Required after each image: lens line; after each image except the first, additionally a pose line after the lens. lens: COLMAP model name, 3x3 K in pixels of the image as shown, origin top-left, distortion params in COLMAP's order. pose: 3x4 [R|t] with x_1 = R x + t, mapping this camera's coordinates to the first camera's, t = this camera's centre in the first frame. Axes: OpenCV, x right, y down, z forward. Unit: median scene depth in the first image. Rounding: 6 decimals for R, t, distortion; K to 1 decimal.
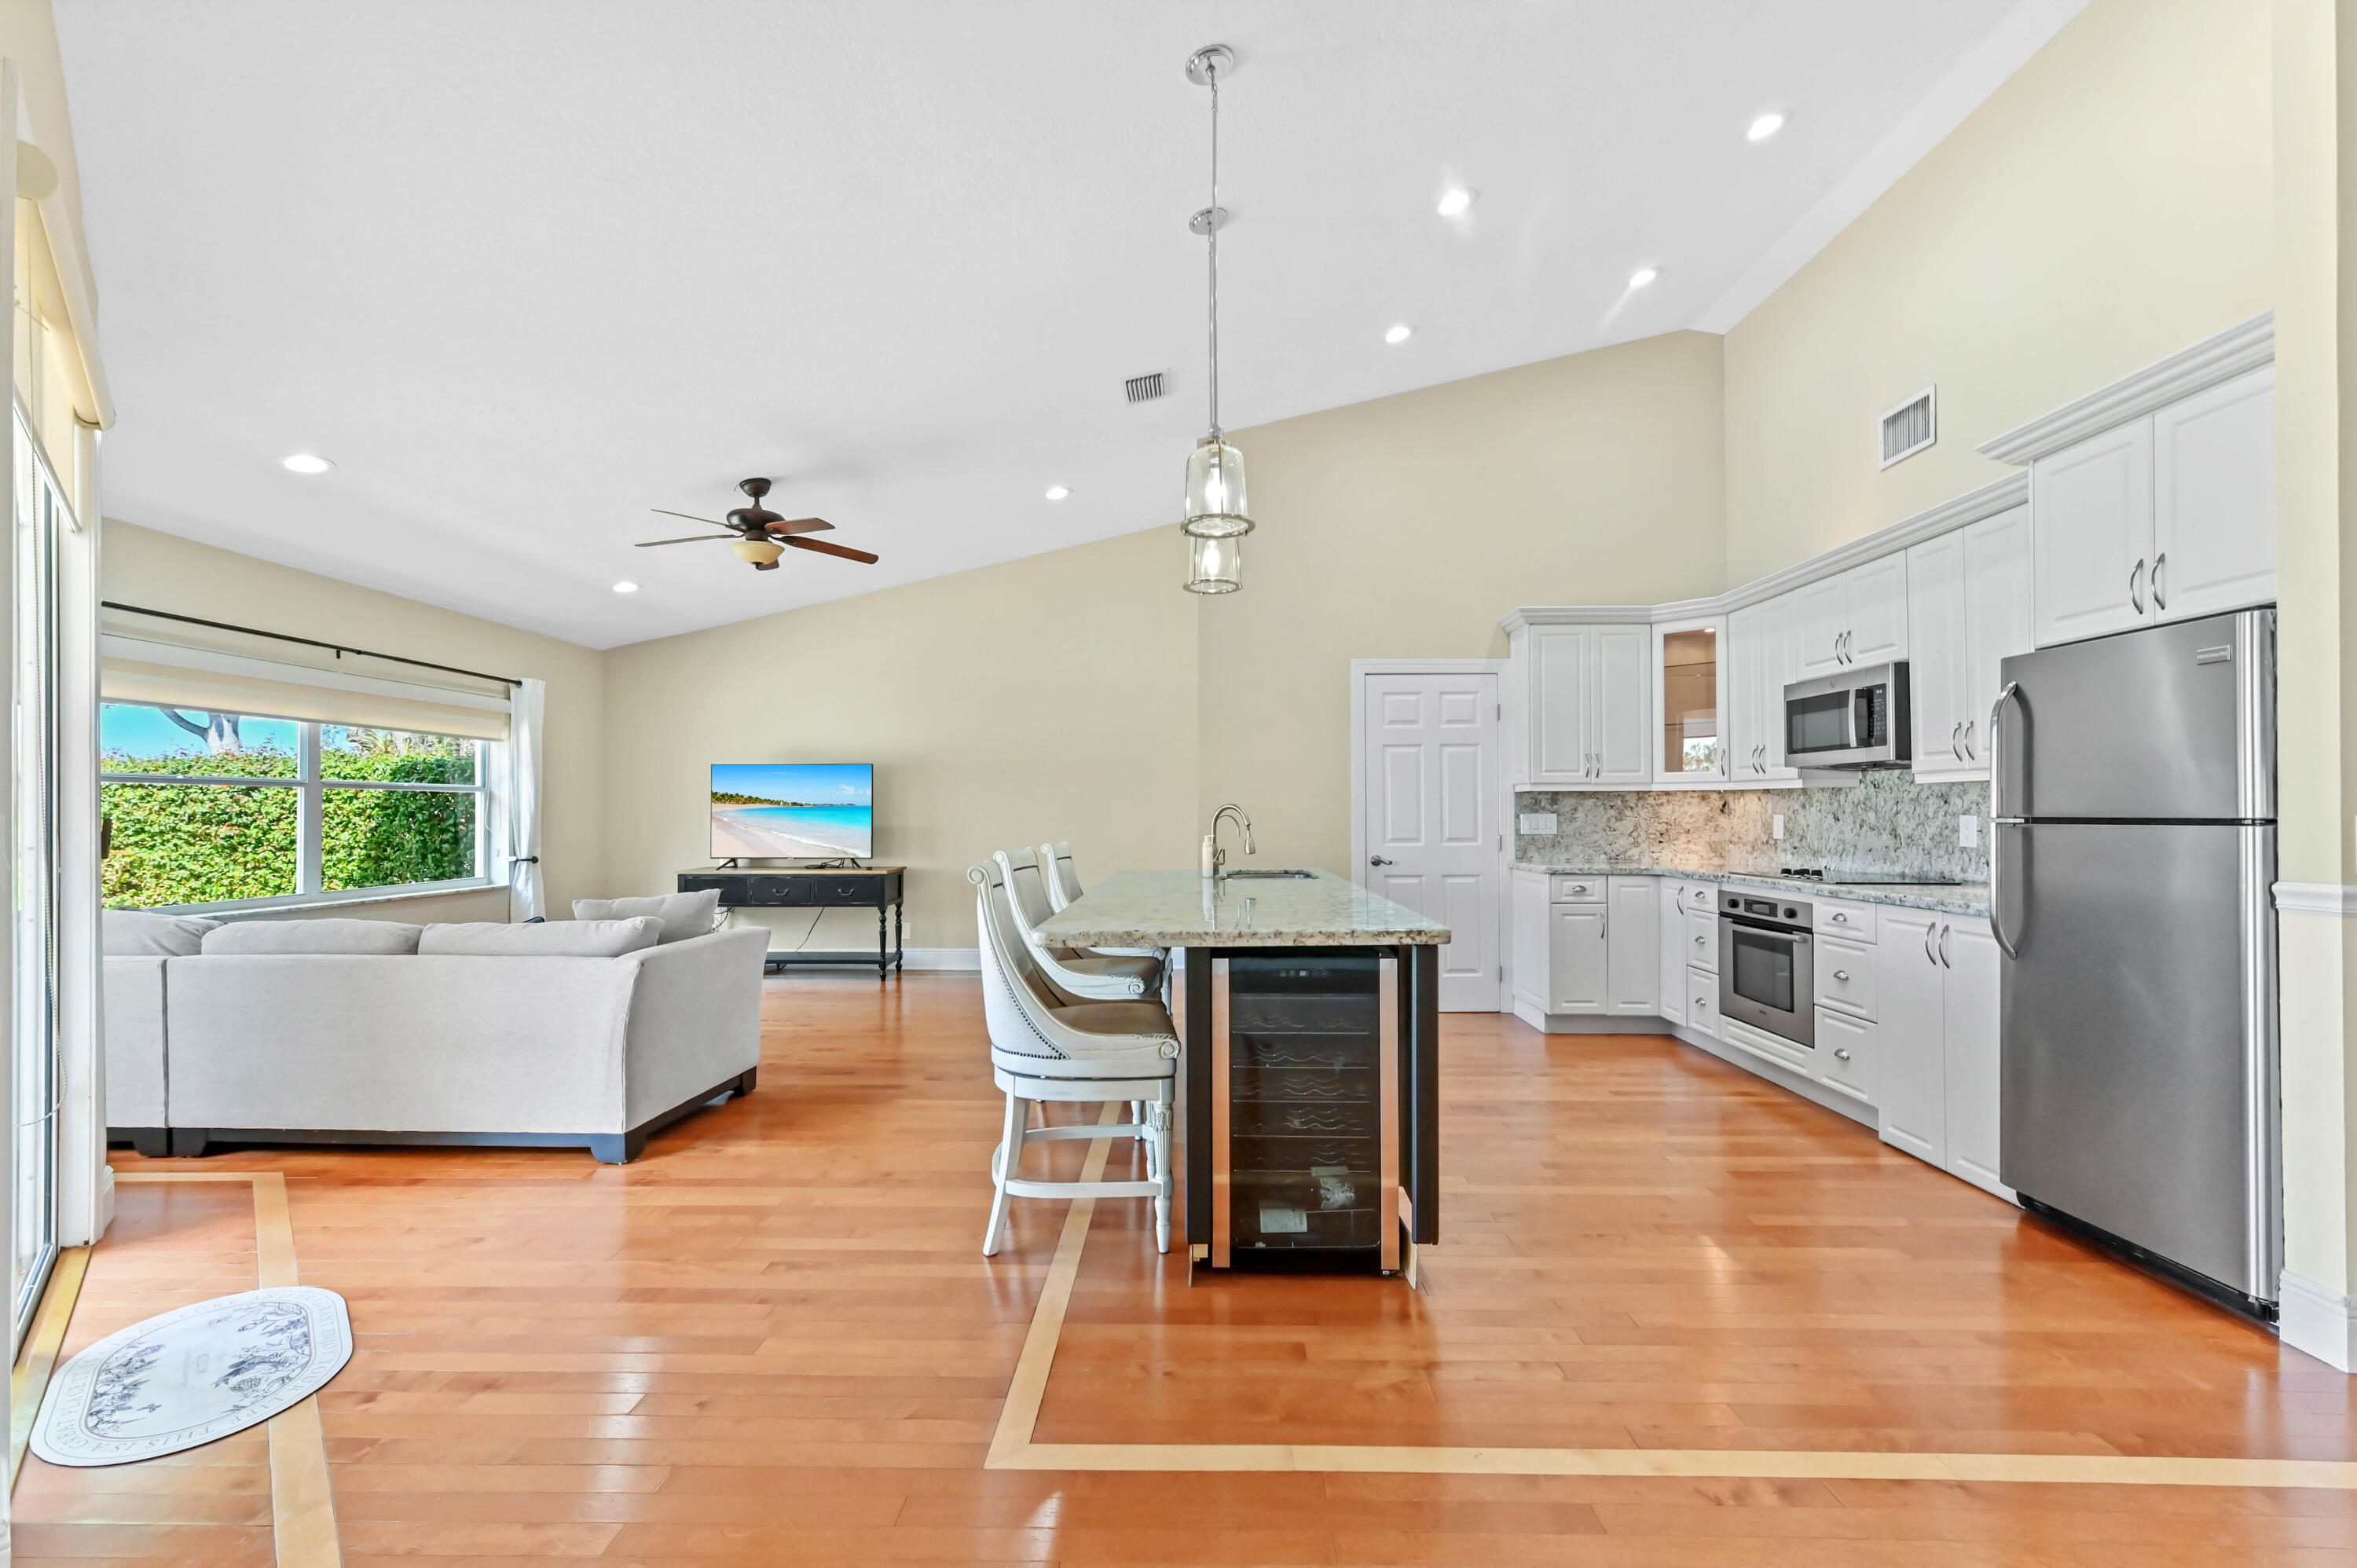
lens RADIAL K [[986.9, 0, 1218.1], [0, 986.9, 813.0], [0, 0, 1]] dist [0.006055, -0.001018]
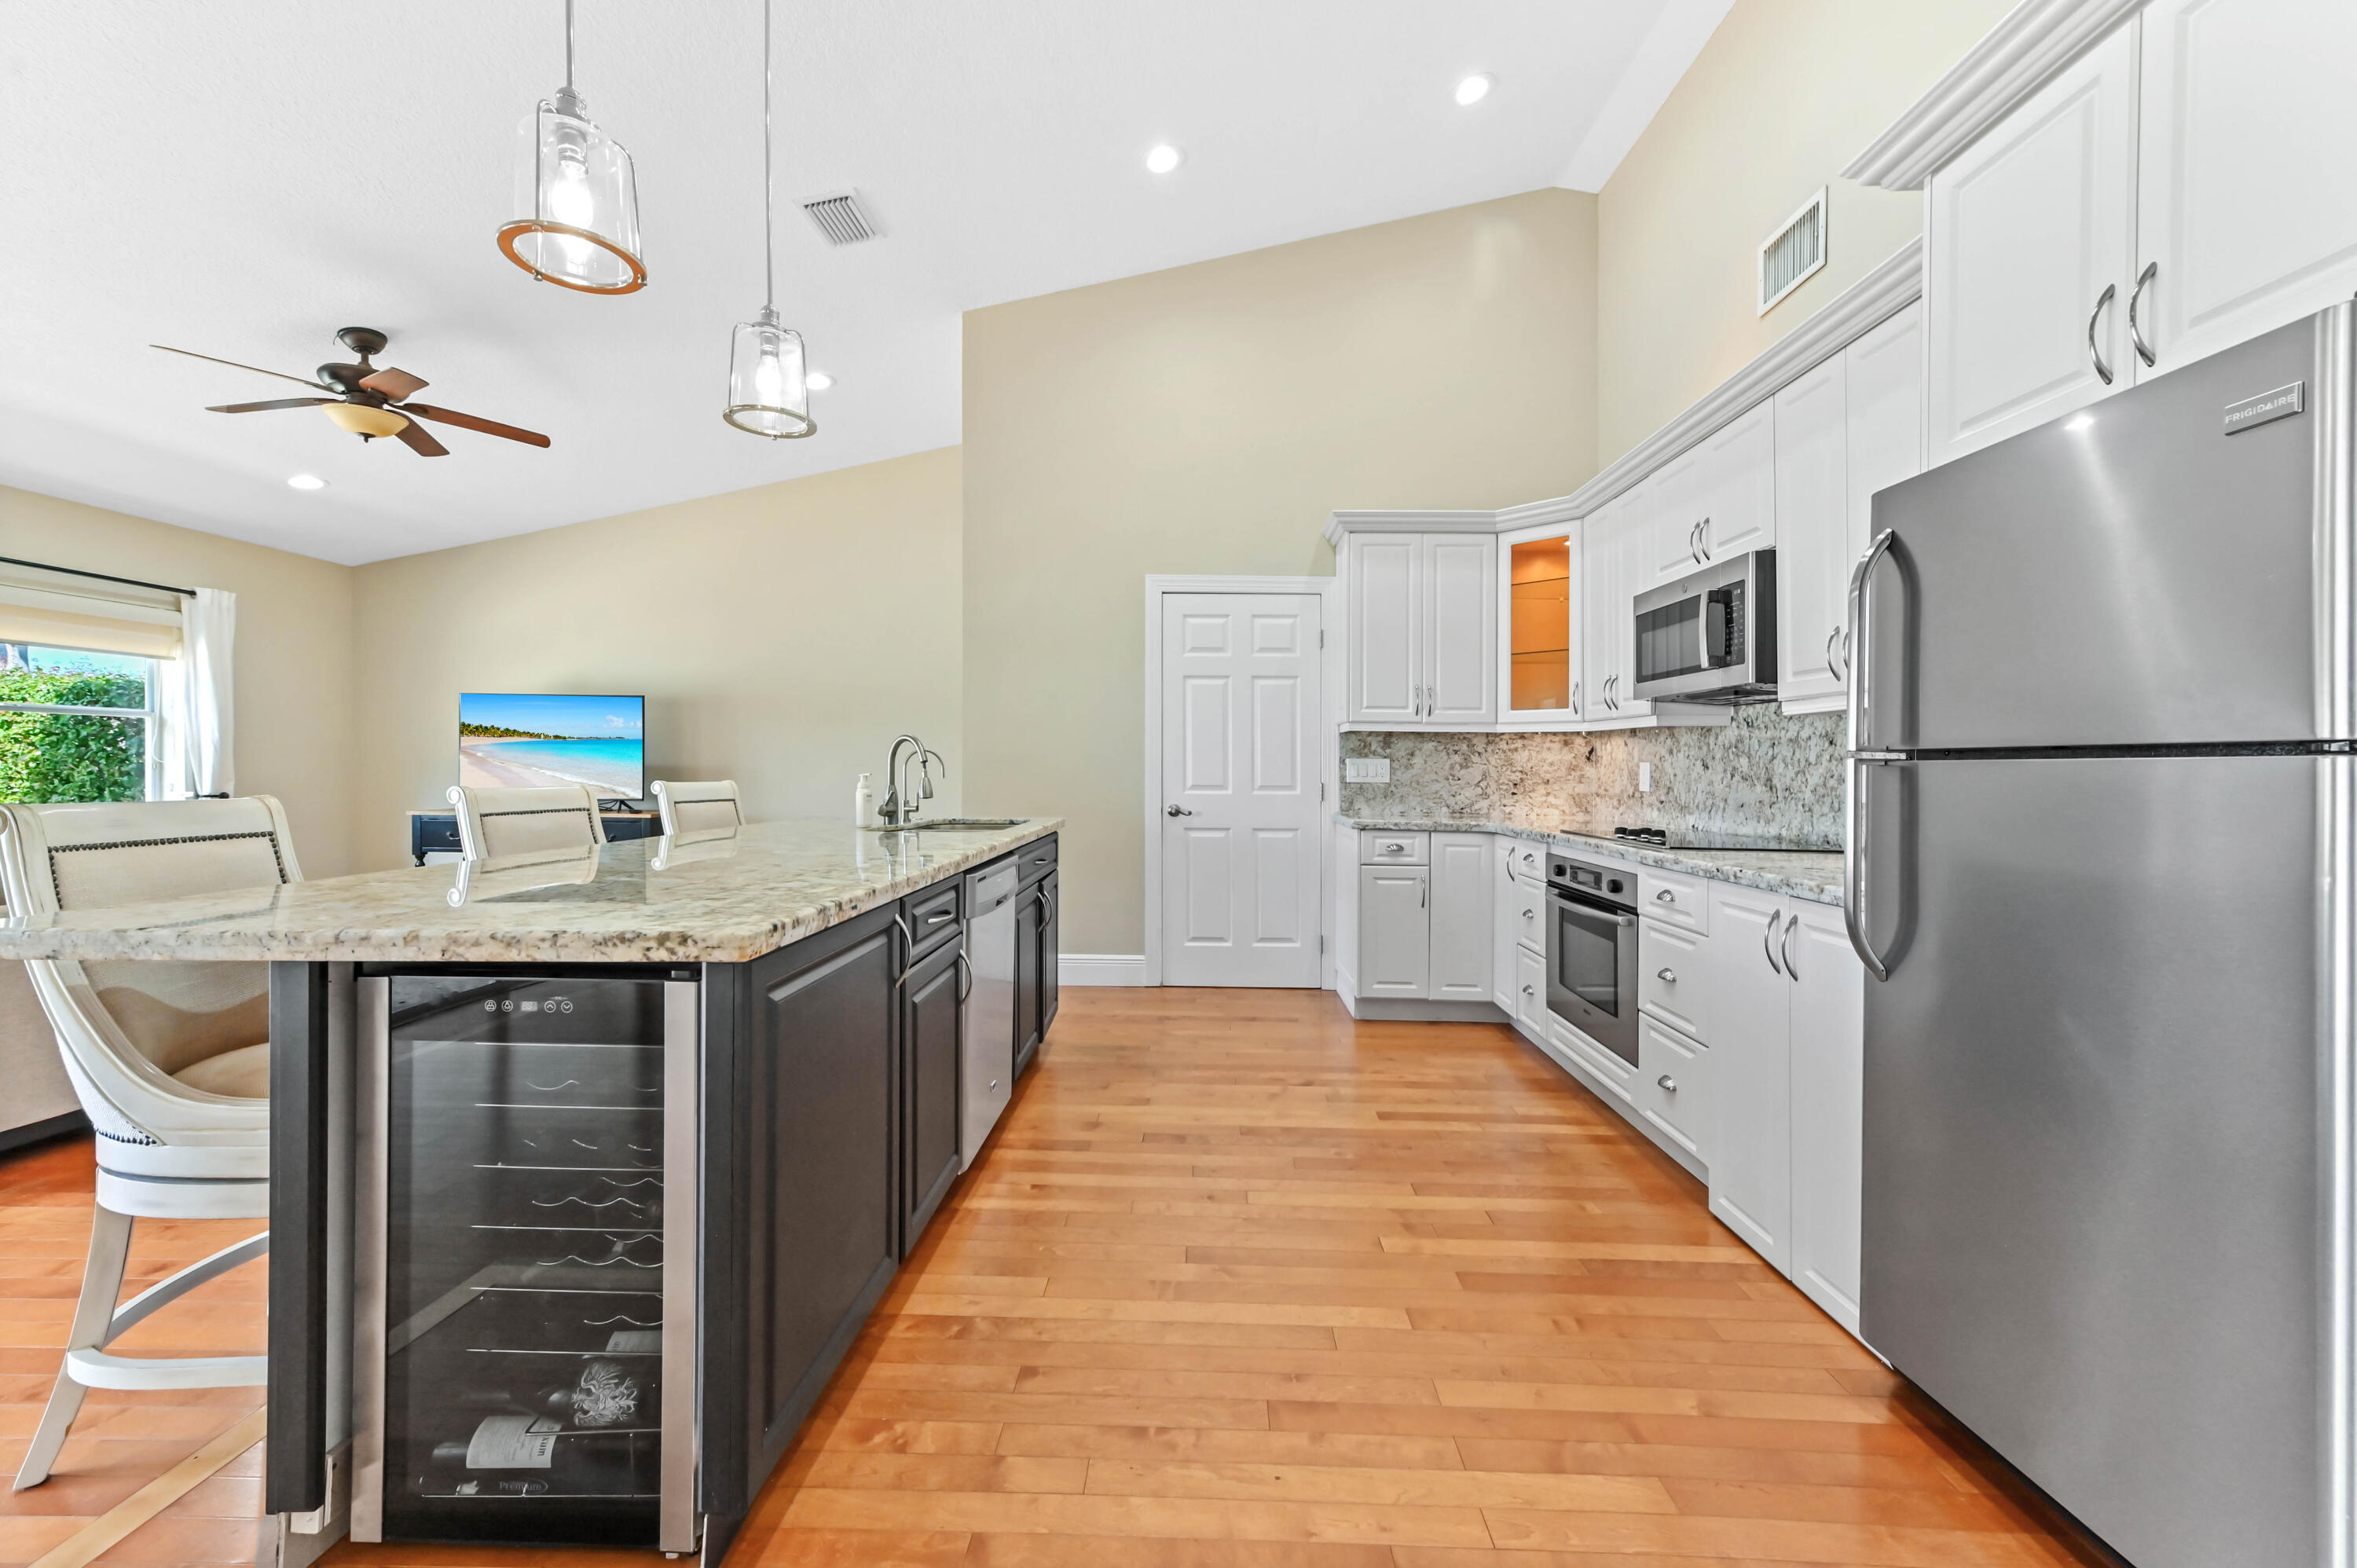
lens RADIAL K [[935.5, 0, 1163.6], [0, 935.5, 769.0], [0, 0, 1]] dist [0.012020, -0.000490]
pose [[0.999474, 0.013623, -0.029419, 0.227920], [-0.013517, 0.999901, 0.003788, 0.012229], [0.029468, -0.003388, 0.999560, 0.245532]]
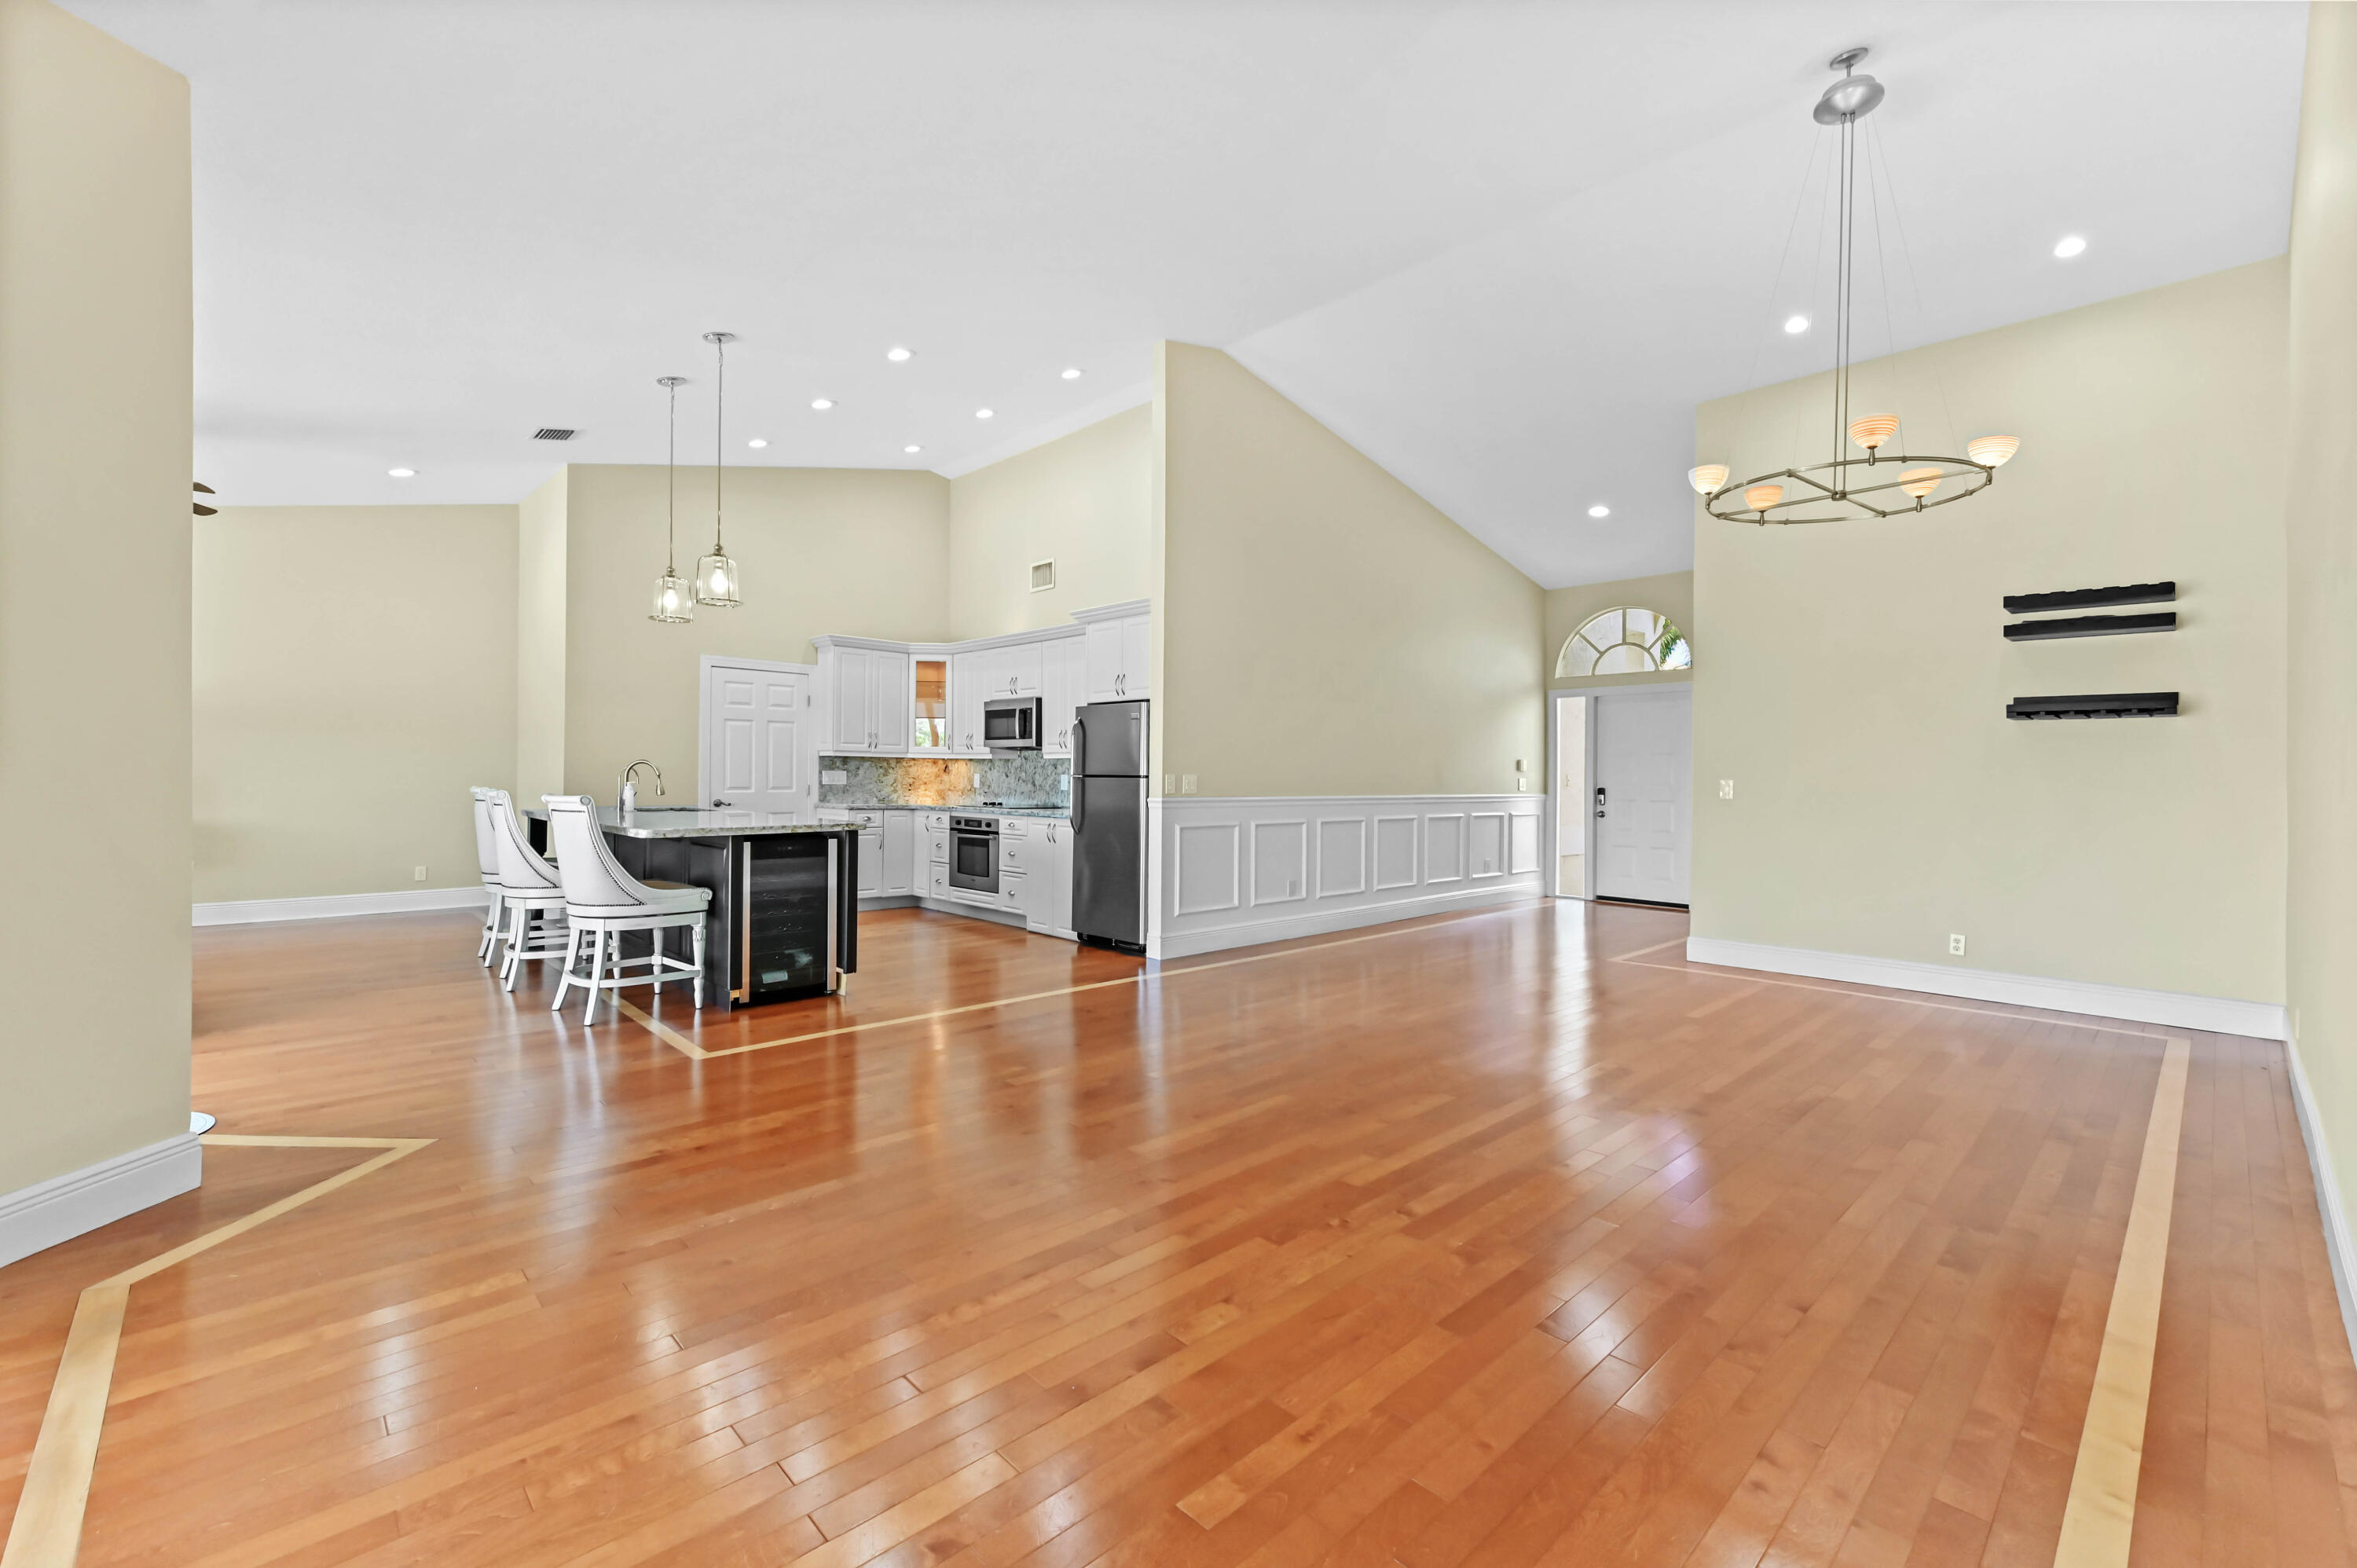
lens RADIAL K [[986.9, 0, 1183.6], [0, 986.9, 773.1], [0, 0, 1]] dist [0.006055, -0.001018]
pose [[0.723759, 0.015206, 0.689885, -0.416300], [-0.014701, 0.999870, -0.006615, 0.008385], [-0.689896, -0.005354, 0.723889, -0.570991]]
